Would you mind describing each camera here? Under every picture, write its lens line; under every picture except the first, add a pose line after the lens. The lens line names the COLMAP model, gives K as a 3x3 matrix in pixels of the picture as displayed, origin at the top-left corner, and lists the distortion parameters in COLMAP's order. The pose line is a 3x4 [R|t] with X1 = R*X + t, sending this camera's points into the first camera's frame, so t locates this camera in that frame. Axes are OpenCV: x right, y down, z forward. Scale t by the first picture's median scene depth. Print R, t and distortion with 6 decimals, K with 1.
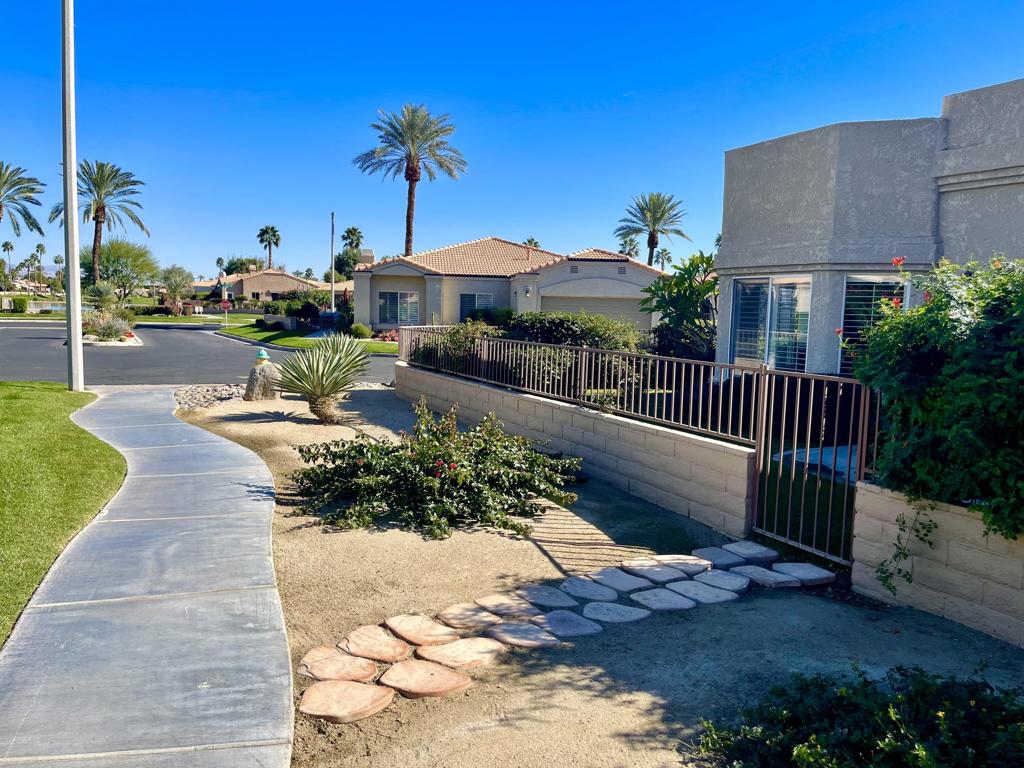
lens RADIAL K [[778.1, 0, 512.0], [0, 778.1, 384.0], [0, 0, 1]] dist [0.089759, -0.128966]
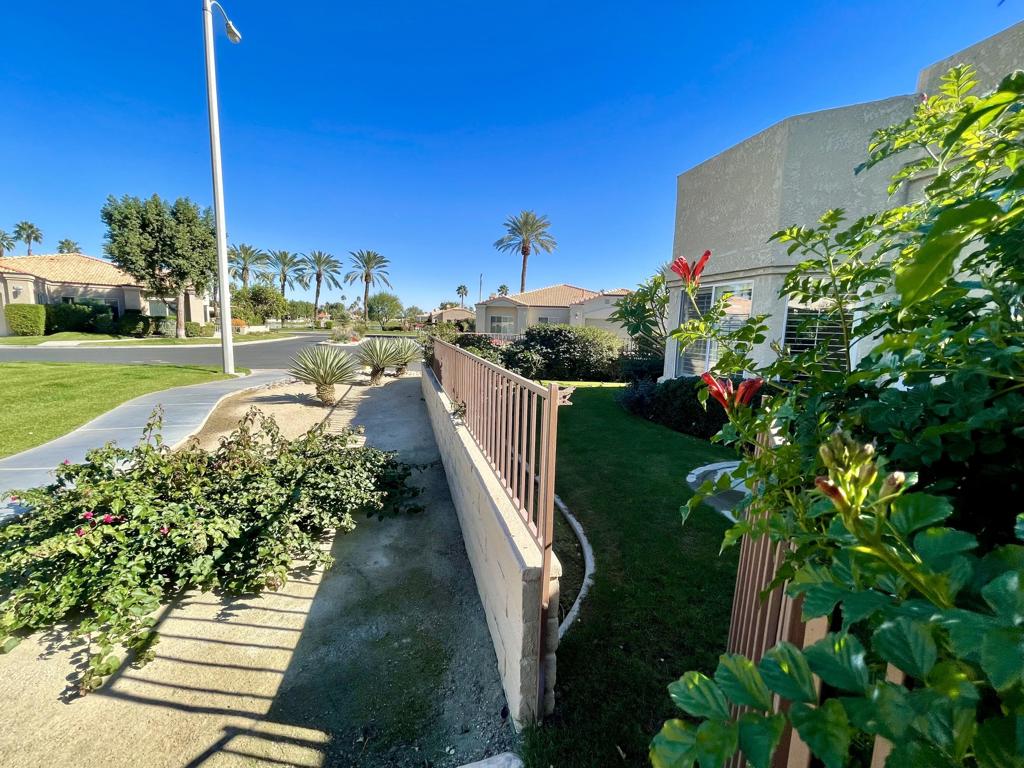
lens RADIAL K [[414.4, 0, 512.0], [0, 414.4, 384.0], [0, 0, 1]] dist [-0.001229, -0.000483]
pose [[0.980377, 0.032607, -0.194415, 0.055871], [-0.025896, 0.998981, 0.036962, -0.005403], [0.195422, -0.031203, 0.980223, 0.125139]]
